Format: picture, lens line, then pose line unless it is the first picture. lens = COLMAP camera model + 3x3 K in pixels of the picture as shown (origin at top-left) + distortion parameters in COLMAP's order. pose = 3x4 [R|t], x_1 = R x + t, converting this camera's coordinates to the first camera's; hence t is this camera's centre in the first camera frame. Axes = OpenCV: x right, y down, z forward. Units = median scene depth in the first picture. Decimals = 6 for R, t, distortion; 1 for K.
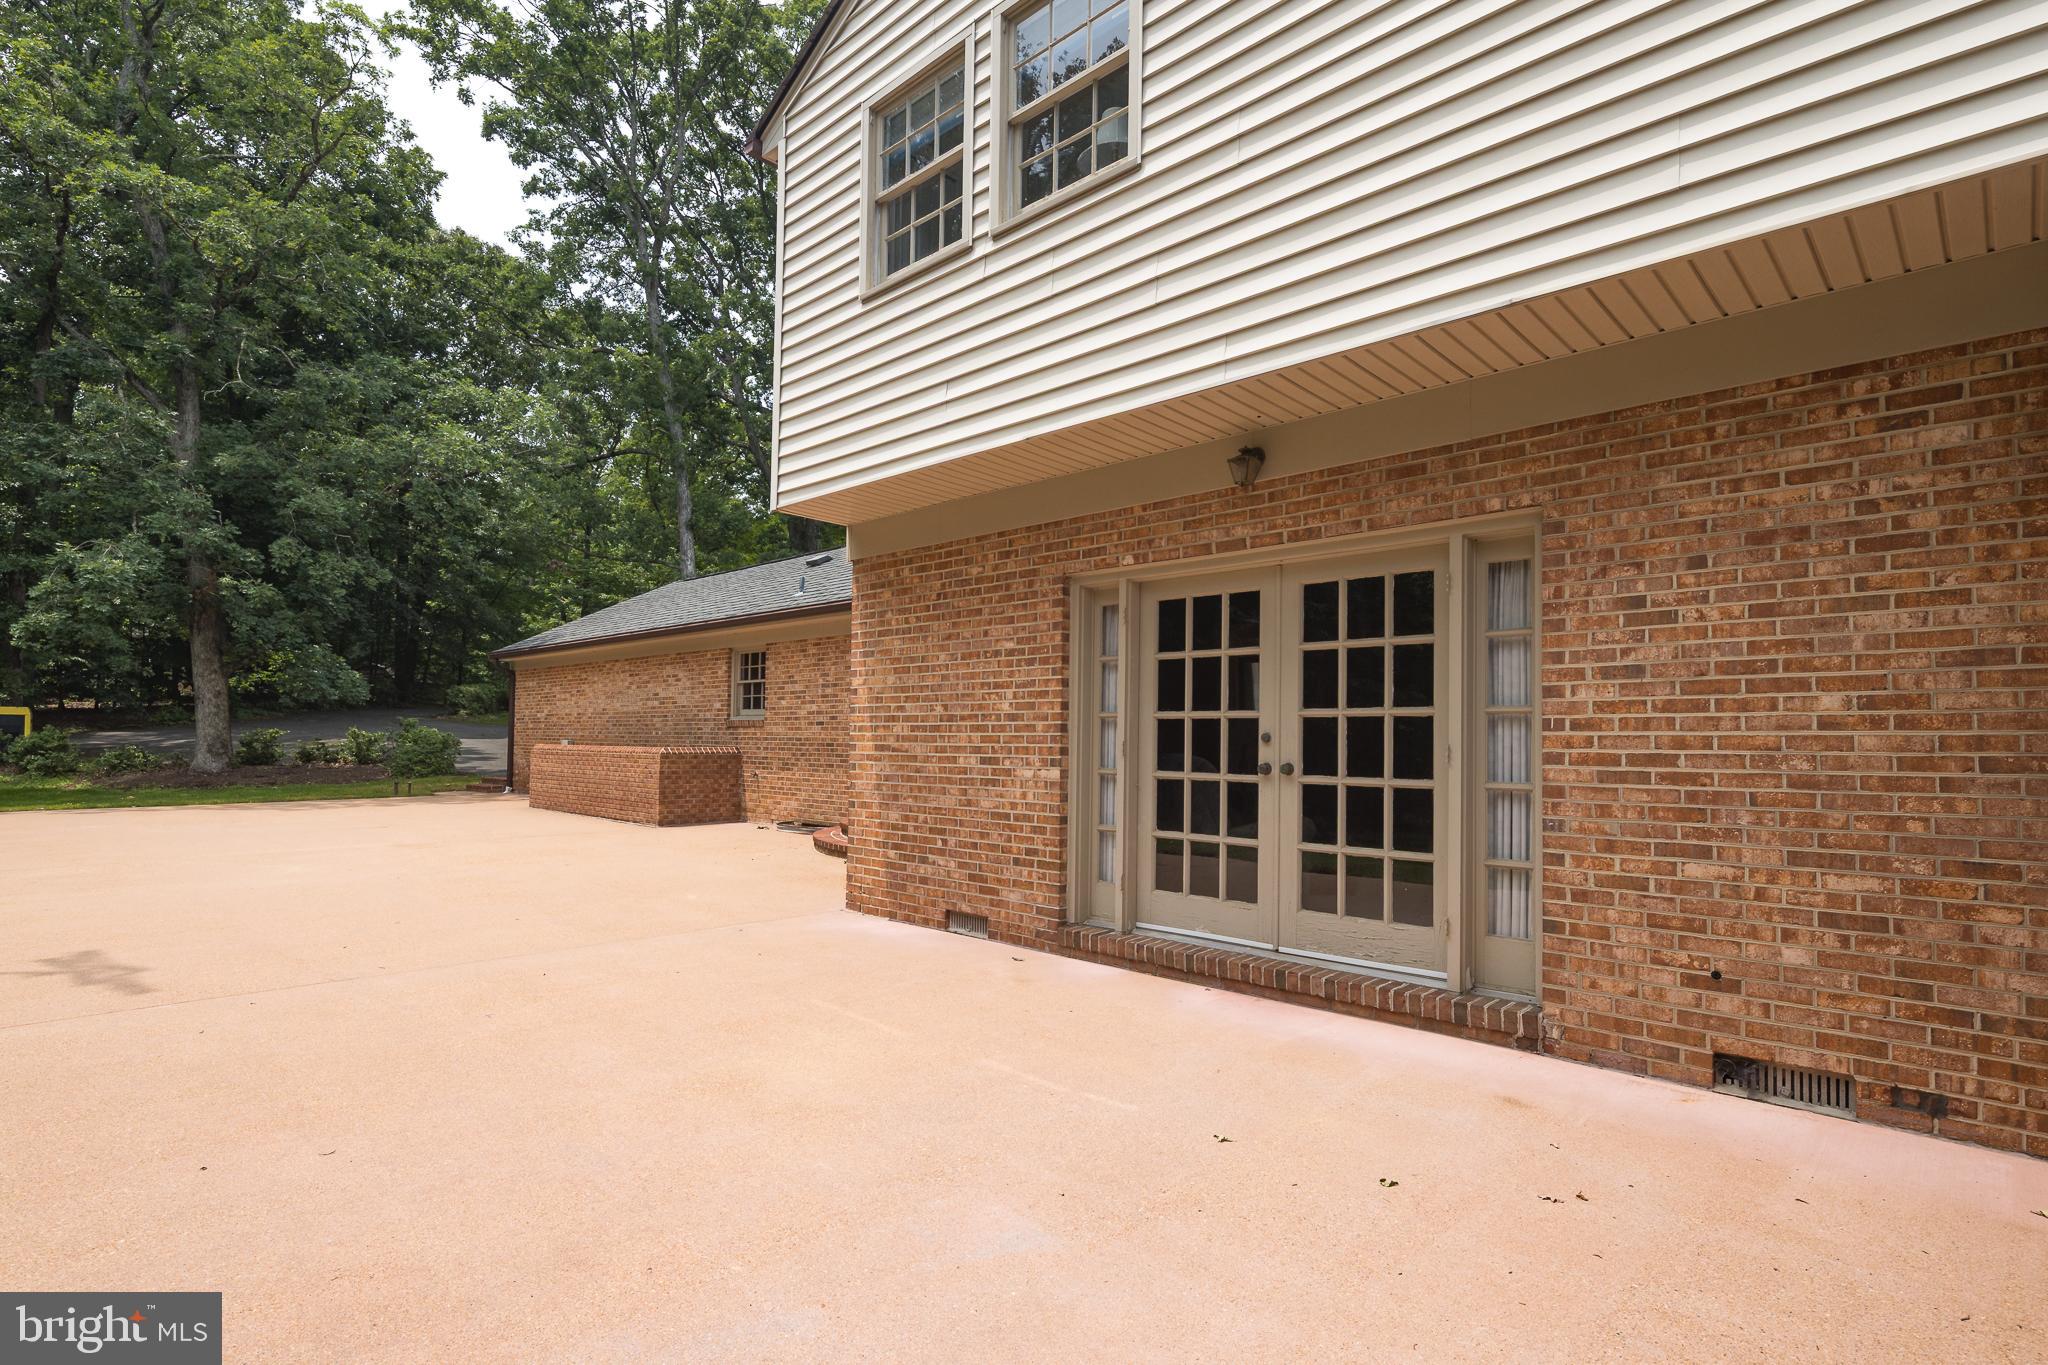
lens RADIAL K [[1010.8, 0, 1023.2], [0, 1010.8, 720.7], [0, 0, 1]] dist [0.001211, -0.000041]
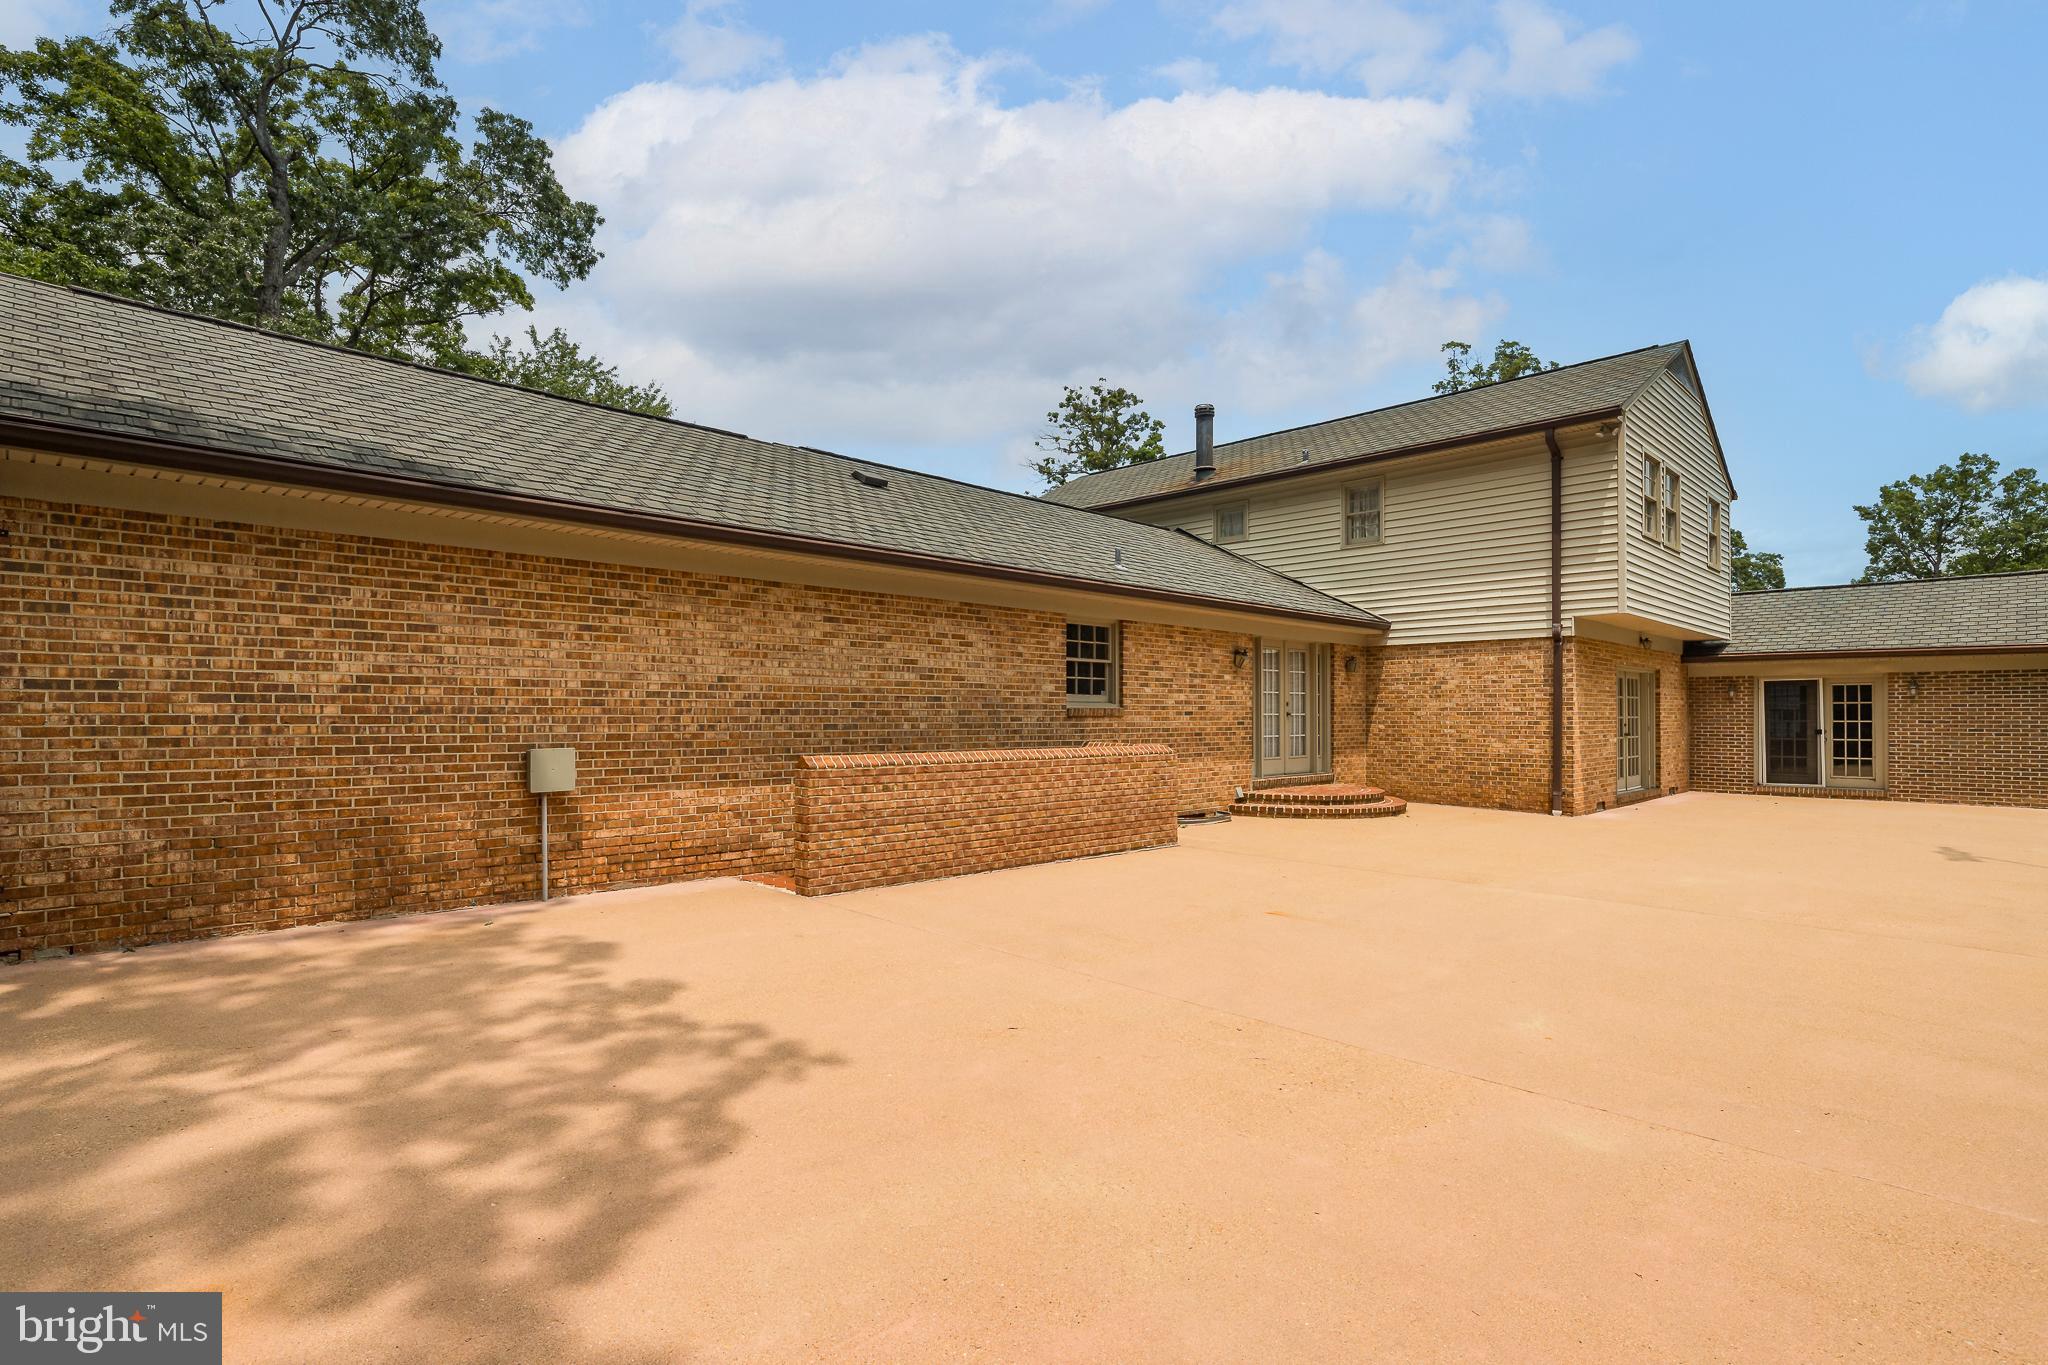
lens RADIAL K [[1010.8, 0, 1023.2], [0, 1010.8, 720.7], [0, 0, 1]] dist [0.001211, -0.000041]
pose [[0.011347, -0.017485, 0.999783, -2.751512], [-0.022947, 0.999579, 0.017742, -0.009265], [-0.999672, -0.023143, 0.010941, 2.644358]]
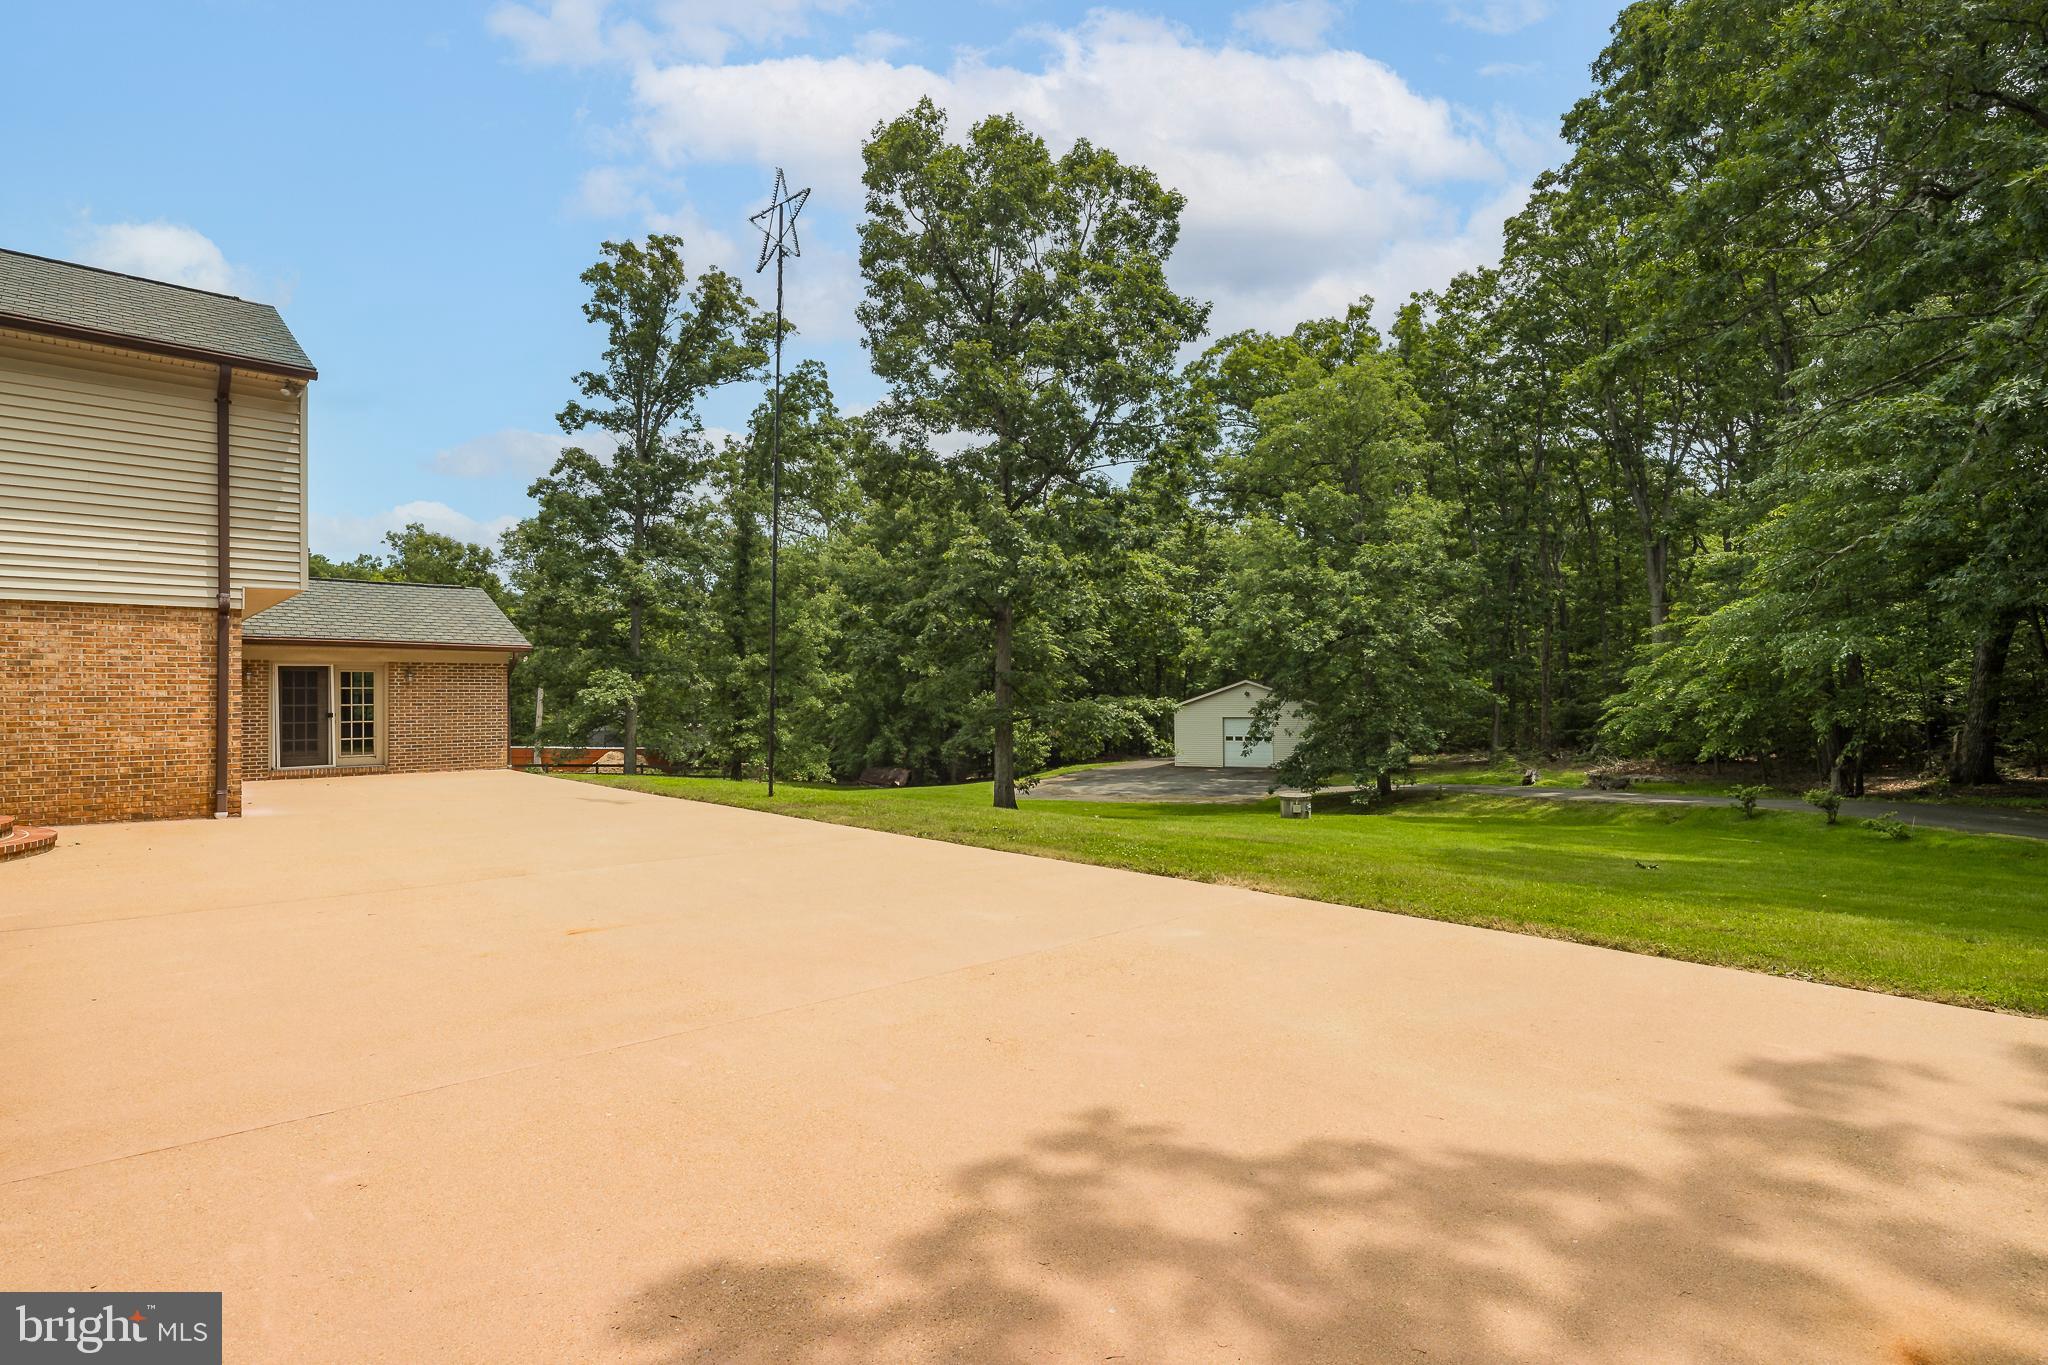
lens RADIAL K [[994.6, 0, 1024.0], [0, 994.6, 682.5], [0, 0, 1]] dist [0.000619, 0.000011]
pose [[-0.999420, -0.005569, 0.033585, -1.986357], [-0.006740, 0.999370, -0.034833, 0.015067], [-0.033370, -0.035039, -0.998829, 3.403097]]
